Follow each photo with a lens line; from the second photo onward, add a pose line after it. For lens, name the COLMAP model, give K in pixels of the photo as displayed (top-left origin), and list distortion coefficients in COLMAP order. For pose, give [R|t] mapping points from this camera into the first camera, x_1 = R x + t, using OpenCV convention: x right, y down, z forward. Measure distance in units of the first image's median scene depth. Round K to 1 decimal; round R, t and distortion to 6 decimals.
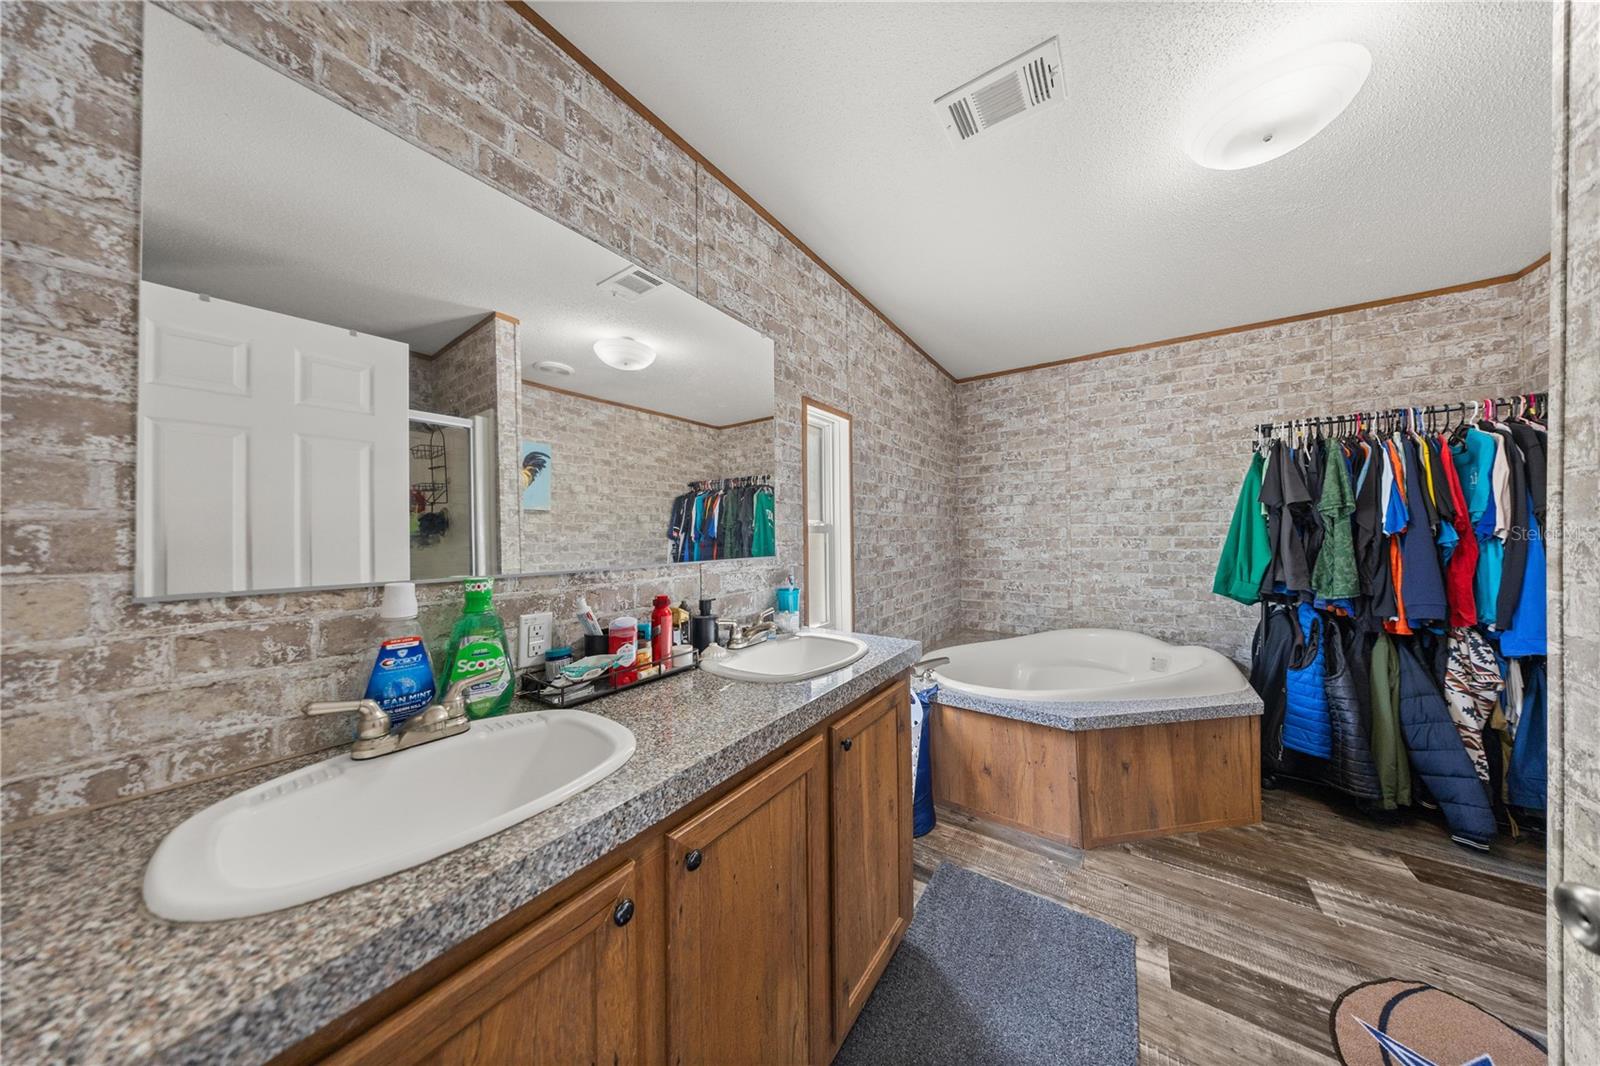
lens RADIAL K [[471.2, 0, 789.0], [0, 471.2, 533.2], [0, 0, 1]] dist [-0.002597, -0.000060]
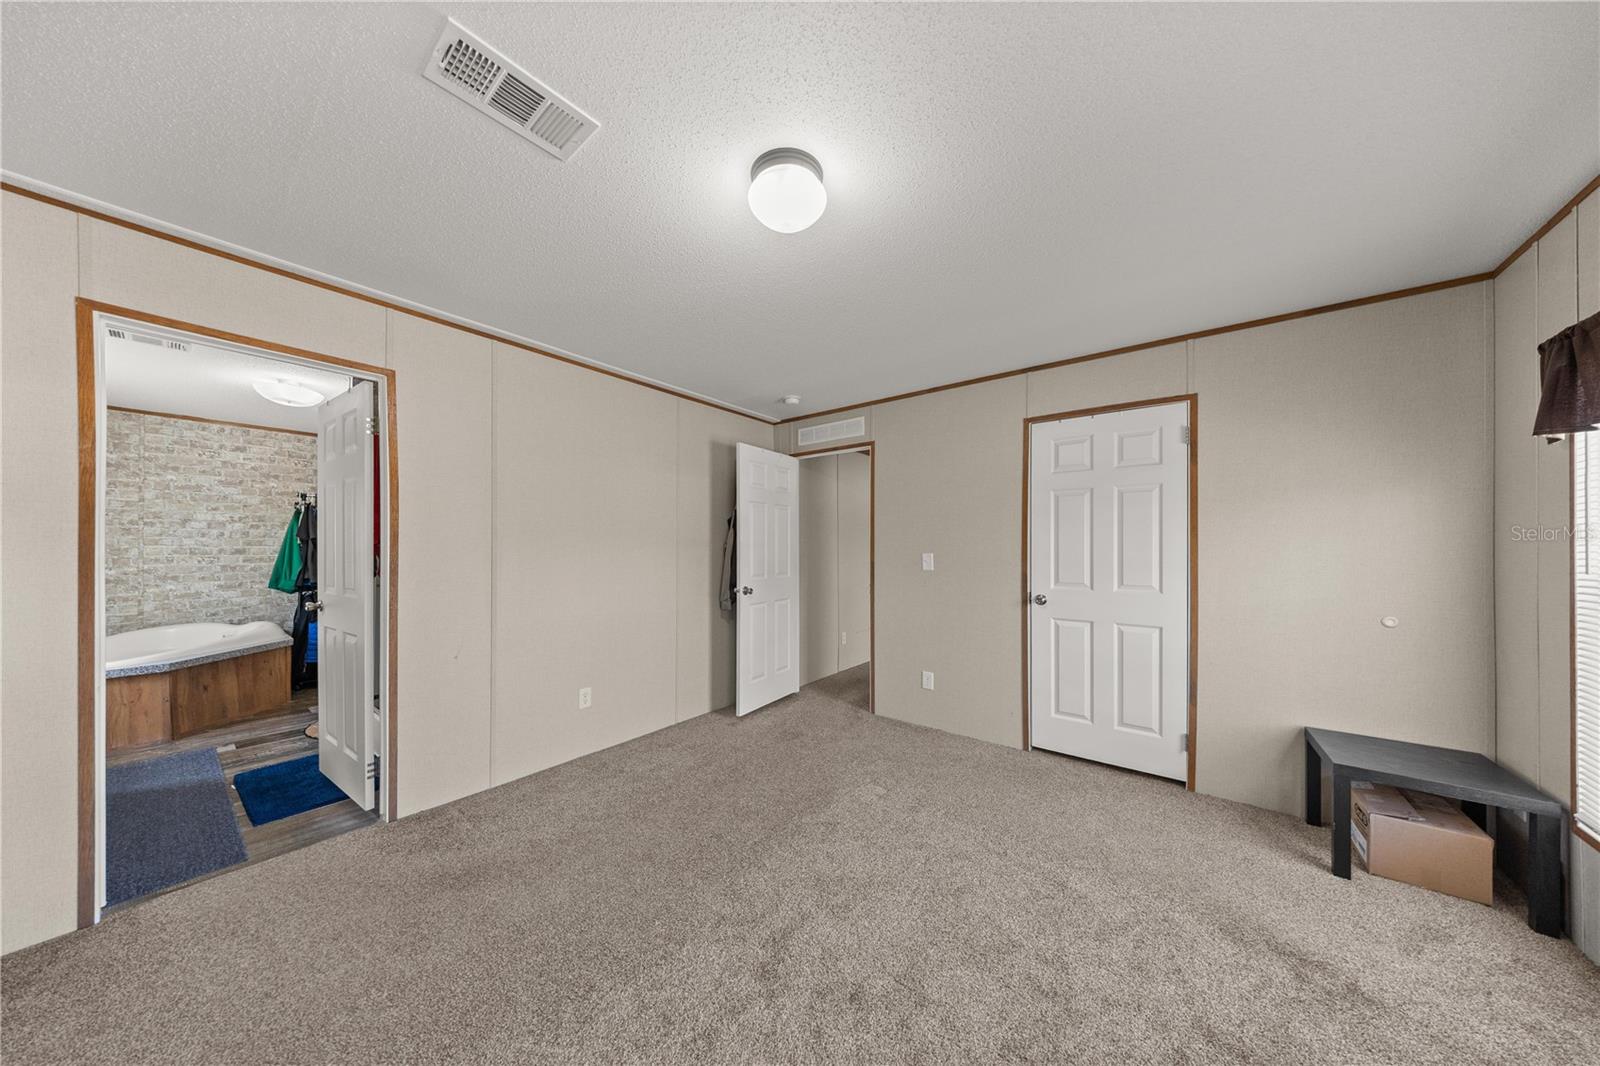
lens RADIAL K [[471.2, 0, 786.2], [0, 471.2, 545.7], [0, 0, 1]] dist [-0.002597, -0.000060]
pose [[0.027150, 0.019034, 0.999450, -0.677663], [-0.004106, 0.999812, -0.018929, -0.002435], [-0.999623, -0.003589, 0.027223, -0.832395]]
